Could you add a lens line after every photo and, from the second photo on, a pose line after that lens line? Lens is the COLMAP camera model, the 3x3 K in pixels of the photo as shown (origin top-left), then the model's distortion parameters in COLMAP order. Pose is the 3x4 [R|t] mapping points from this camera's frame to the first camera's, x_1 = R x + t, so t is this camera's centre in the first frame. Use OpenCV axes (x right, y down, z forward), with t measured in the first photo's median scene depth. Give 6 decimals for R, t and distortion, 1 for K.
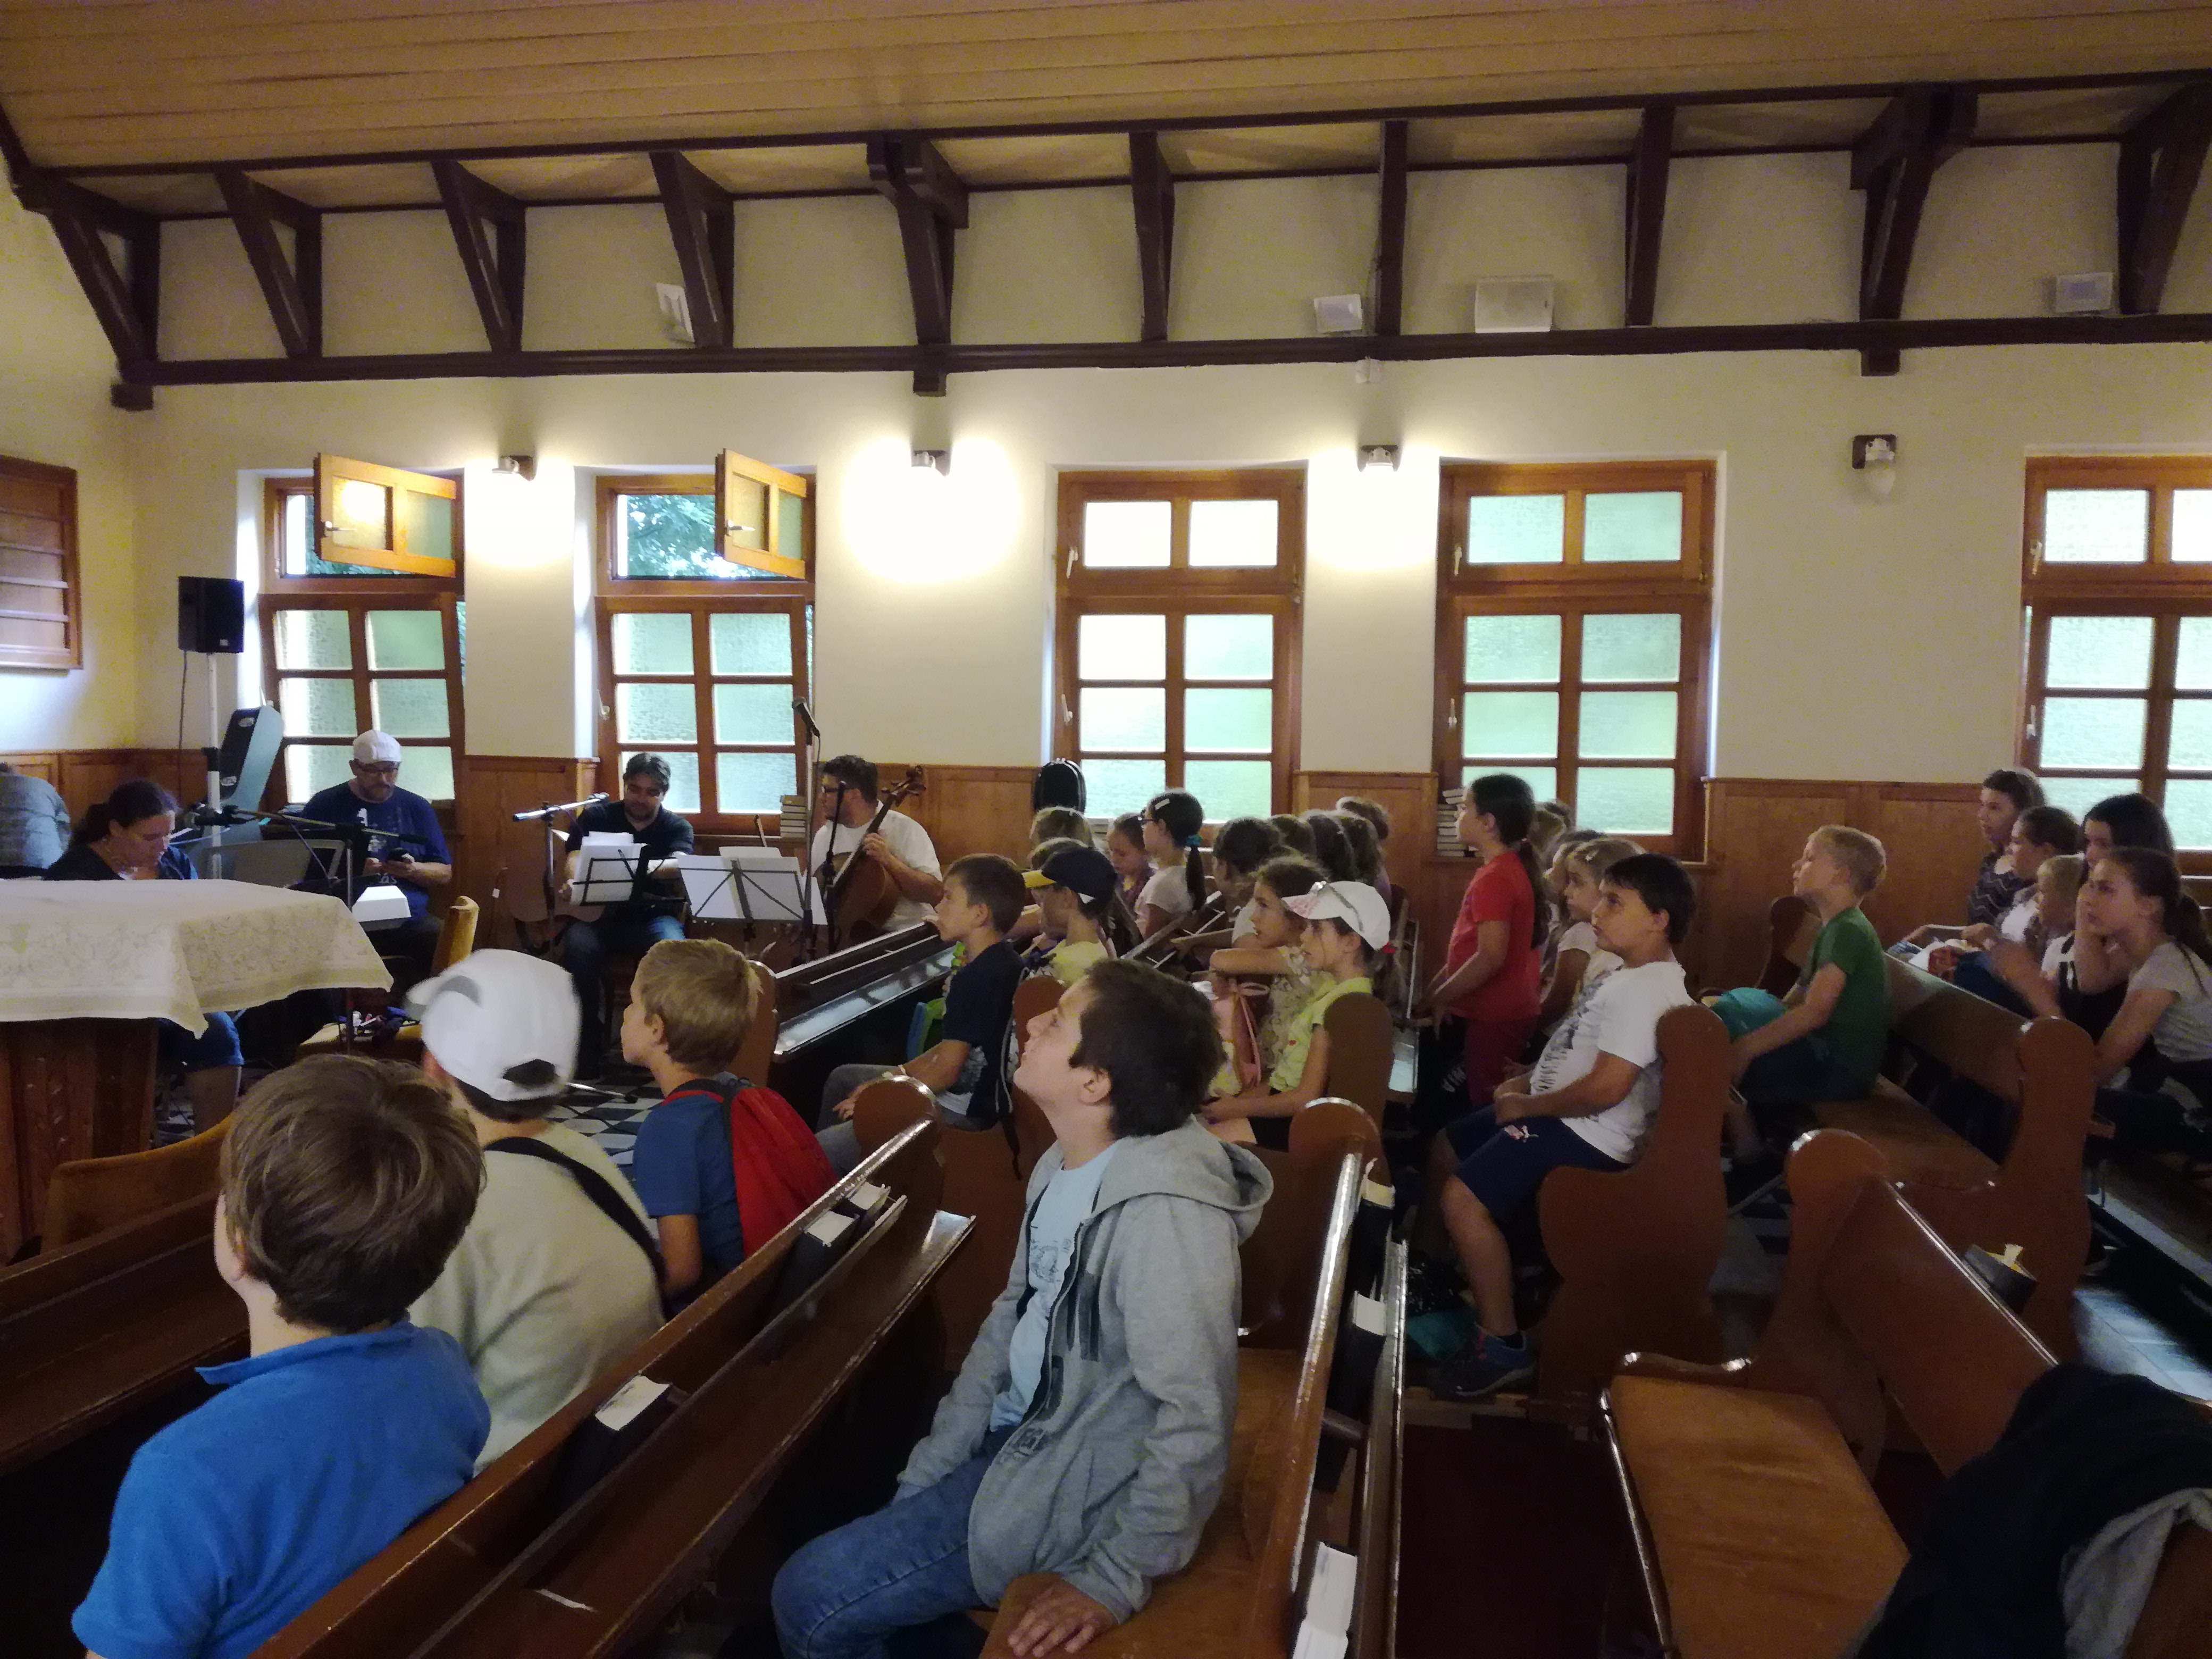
lens RADIAL K [[1710.7, 0, 1106.0], [0, 1710.7, 829.5], [0, 0, 1]] dist [0.061550, -0.090507]
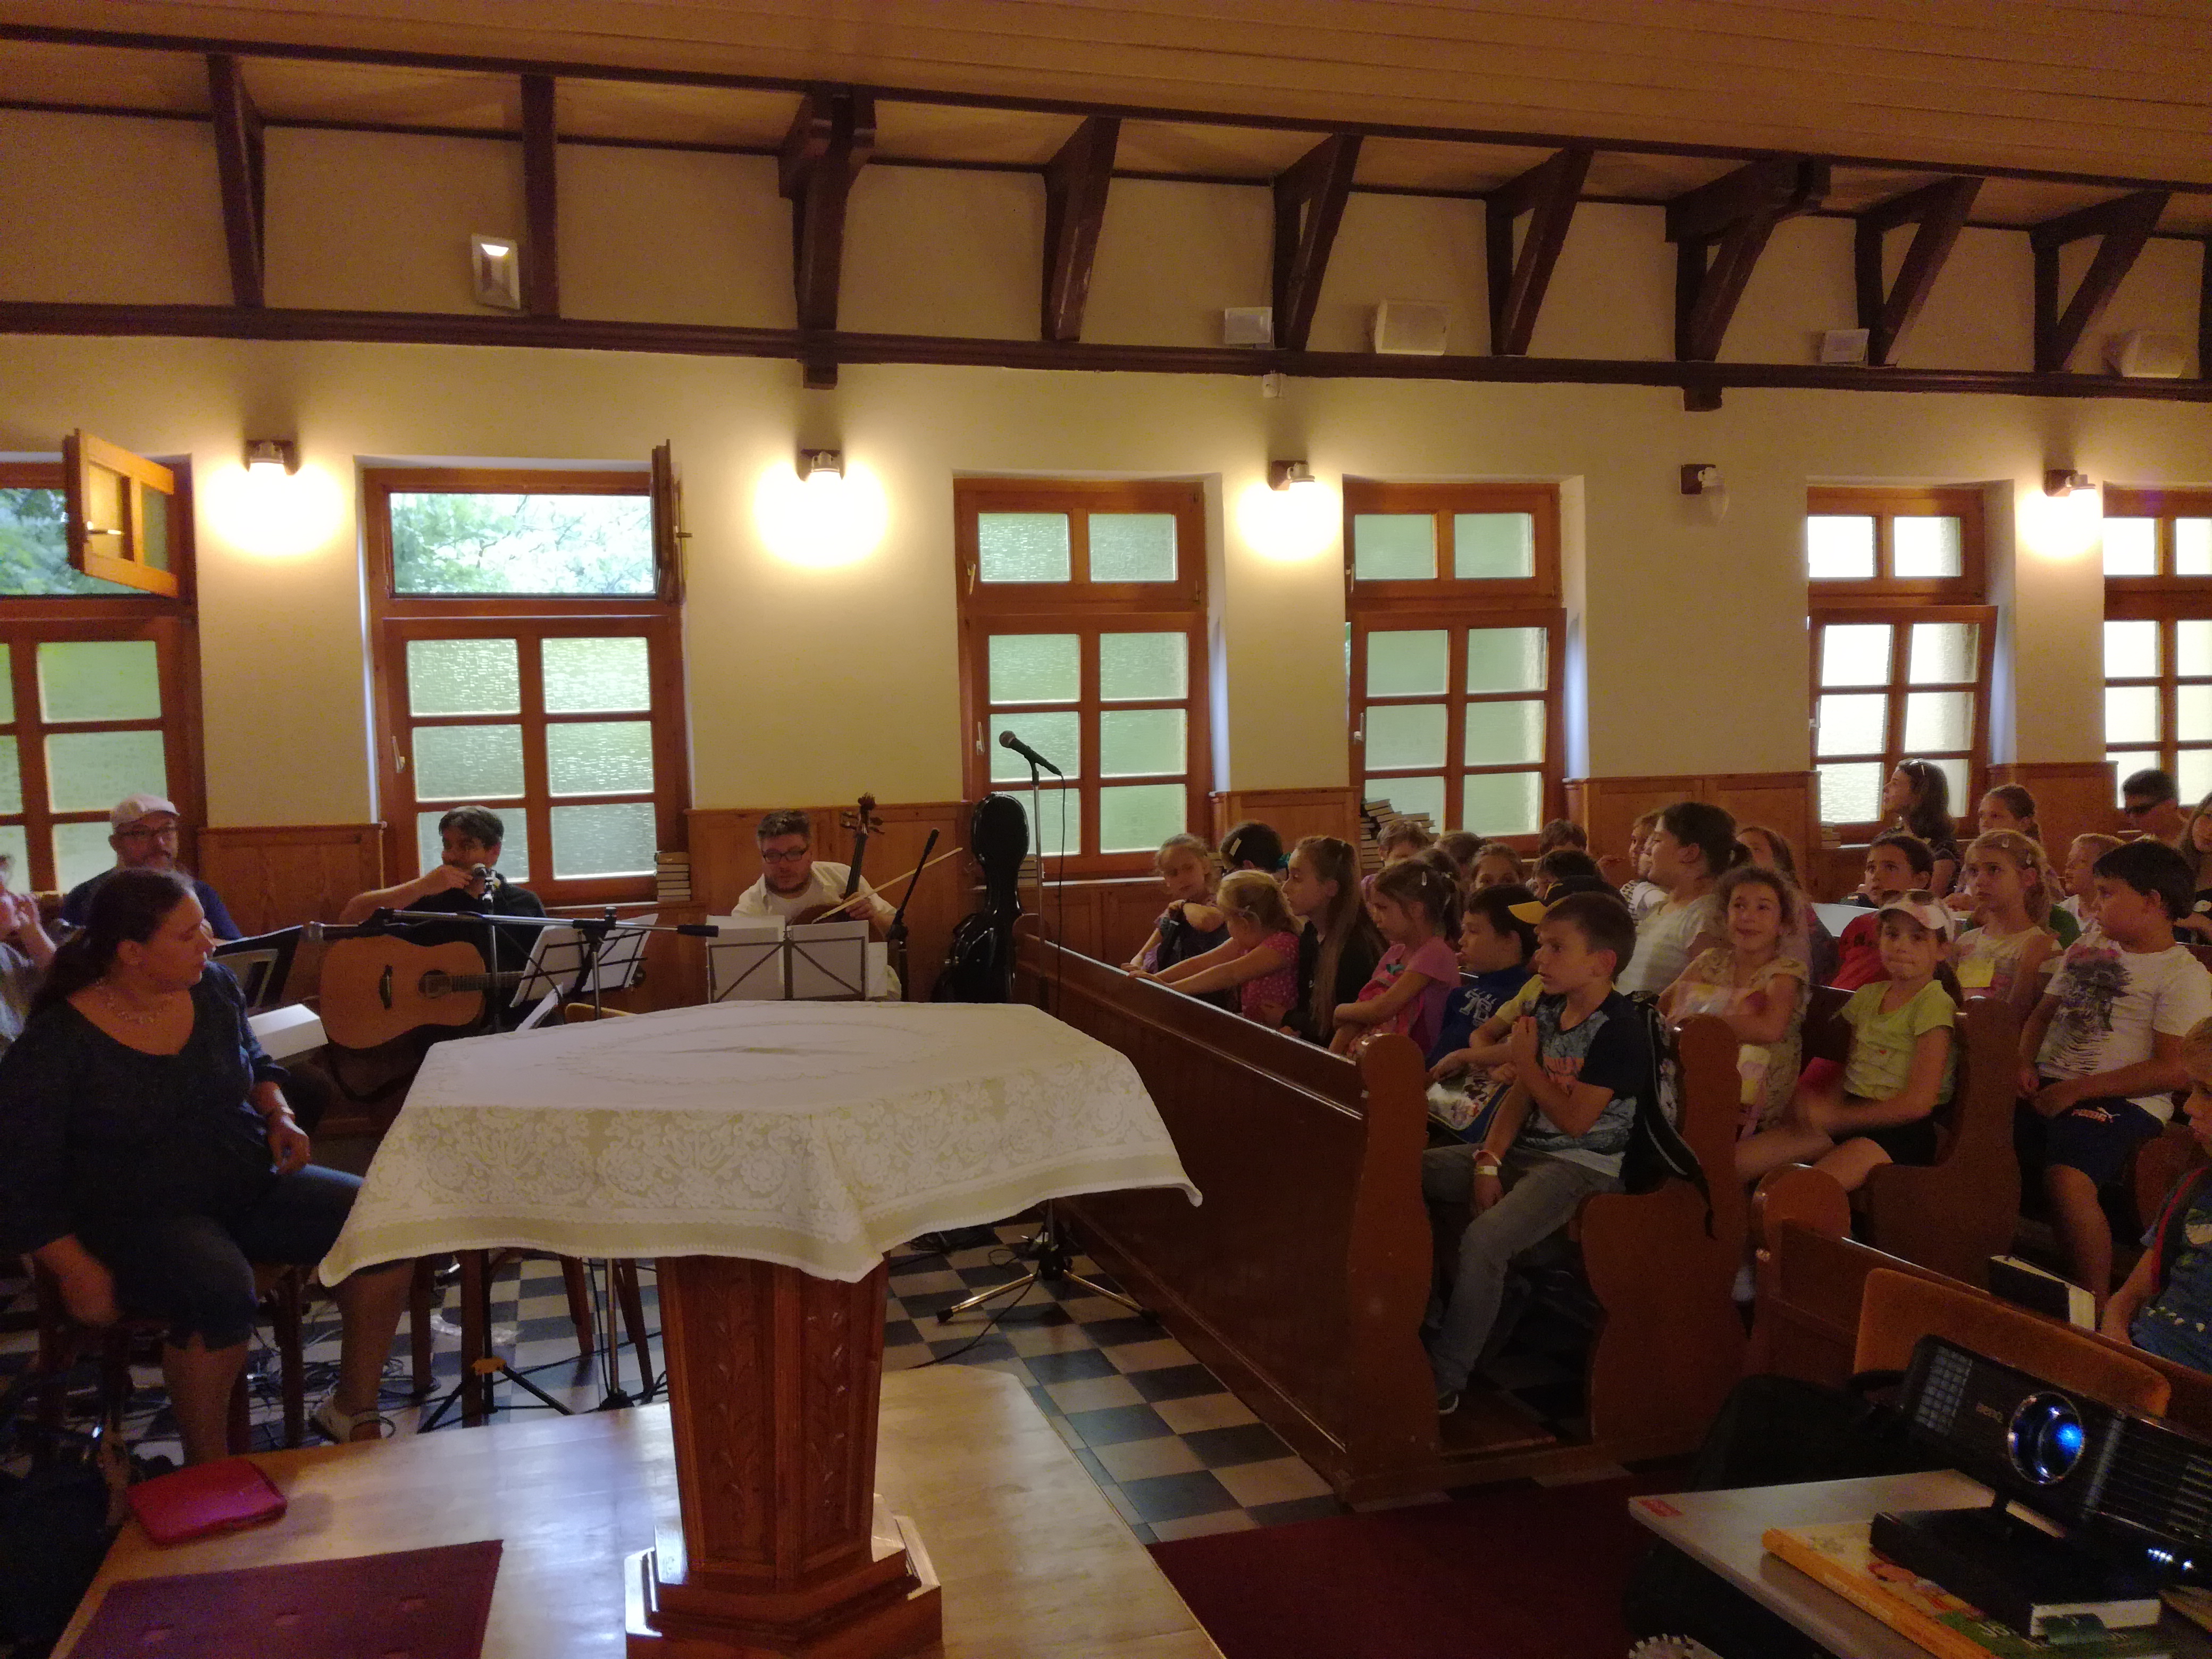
lens RADIAL K [[1871.4, 0, 1116.2], [0, 1871.4, 855.8], [0, 0, 1]] dist [0.131157, -0.254409]
pose [[0.890281, -0.065709, 0.450646, -0.424998], [0.069509, 0.997548, 0.008134, -0.010812], [-0.450076, 0.024082, 0.892665, 0.073279]]
